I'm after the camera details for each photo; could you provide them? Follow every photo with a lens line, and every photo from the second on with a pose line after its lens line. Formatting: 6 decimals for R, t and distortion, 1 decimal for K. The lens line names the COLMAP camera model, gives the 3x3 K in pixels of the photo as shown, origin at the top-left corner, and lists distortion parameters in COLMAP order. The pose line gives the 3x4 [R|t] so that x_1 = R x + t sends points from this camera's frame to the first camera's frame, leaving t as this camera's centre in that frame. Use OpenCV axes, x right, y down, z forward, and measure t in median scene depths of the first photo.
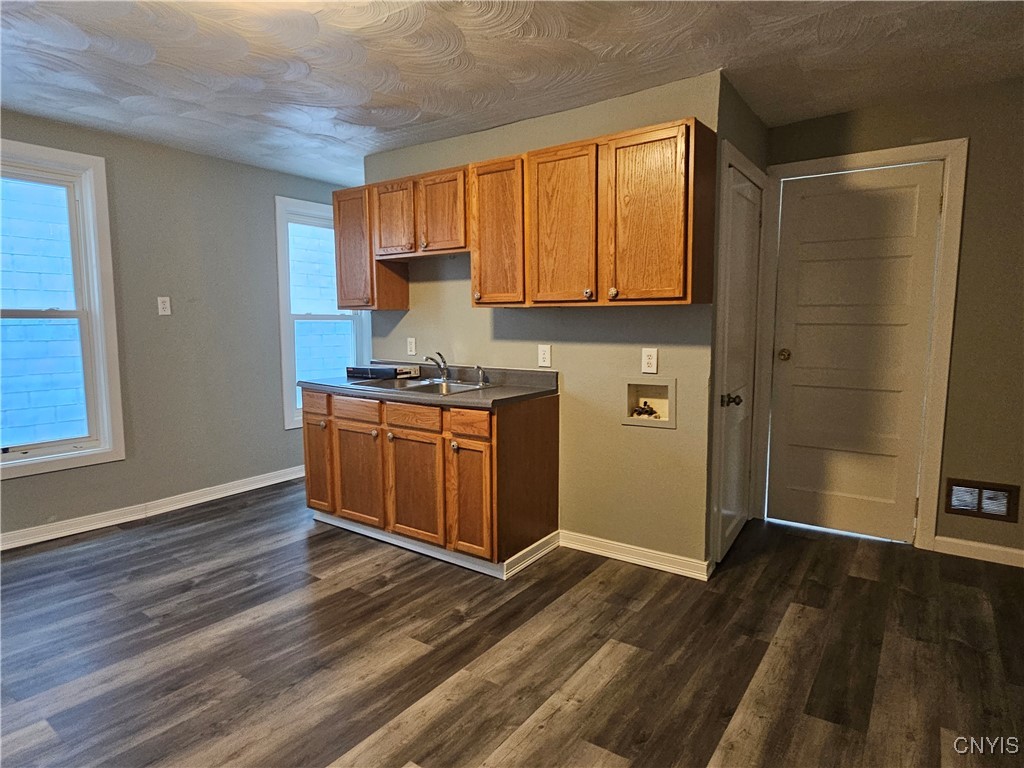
lens RADIAL K [[583.3, 0, 511.7], [0, 583.3, 381.0], [0, 0, 1]] dist [0.000535, -0.001630]
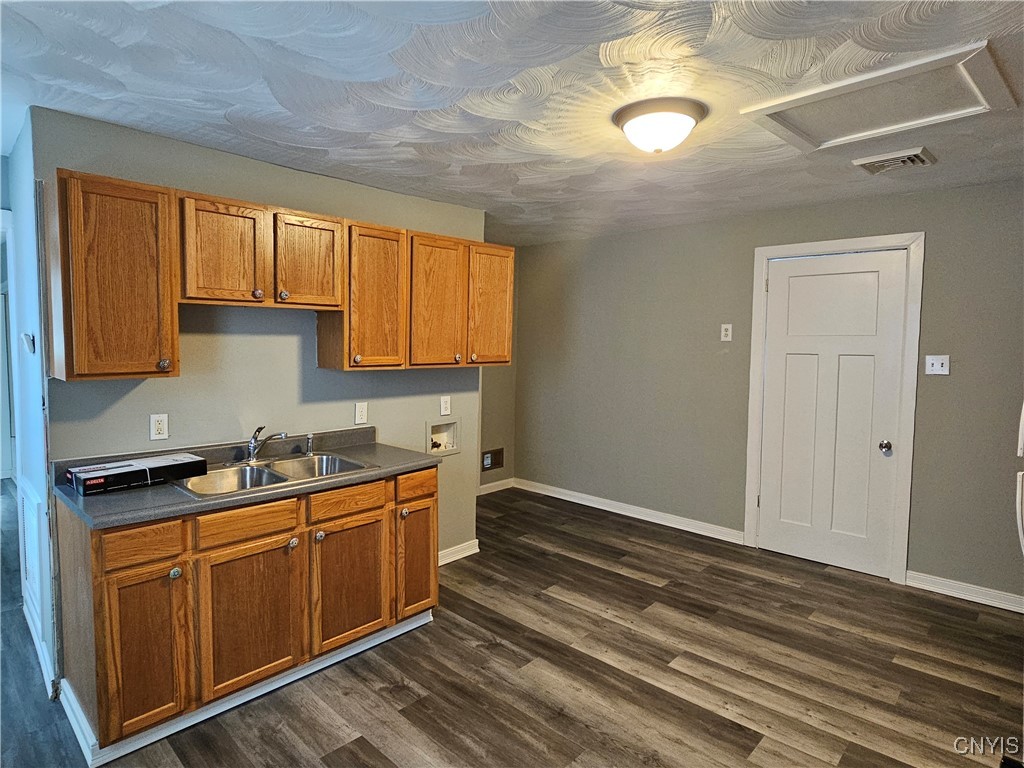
lens RADIAL K [[583.3, 0, 511.7], [0, 583.3, 381.0], [0, 0, 1]] dist [0.000535, -0.001630]
pose [[0.134081, -0.069752, 0.988512, -1.009120], [0.091241, 0.994152, 0.057775, -0.148018], [-0.986761, 0.082446, 0.139661, 0.647980]]
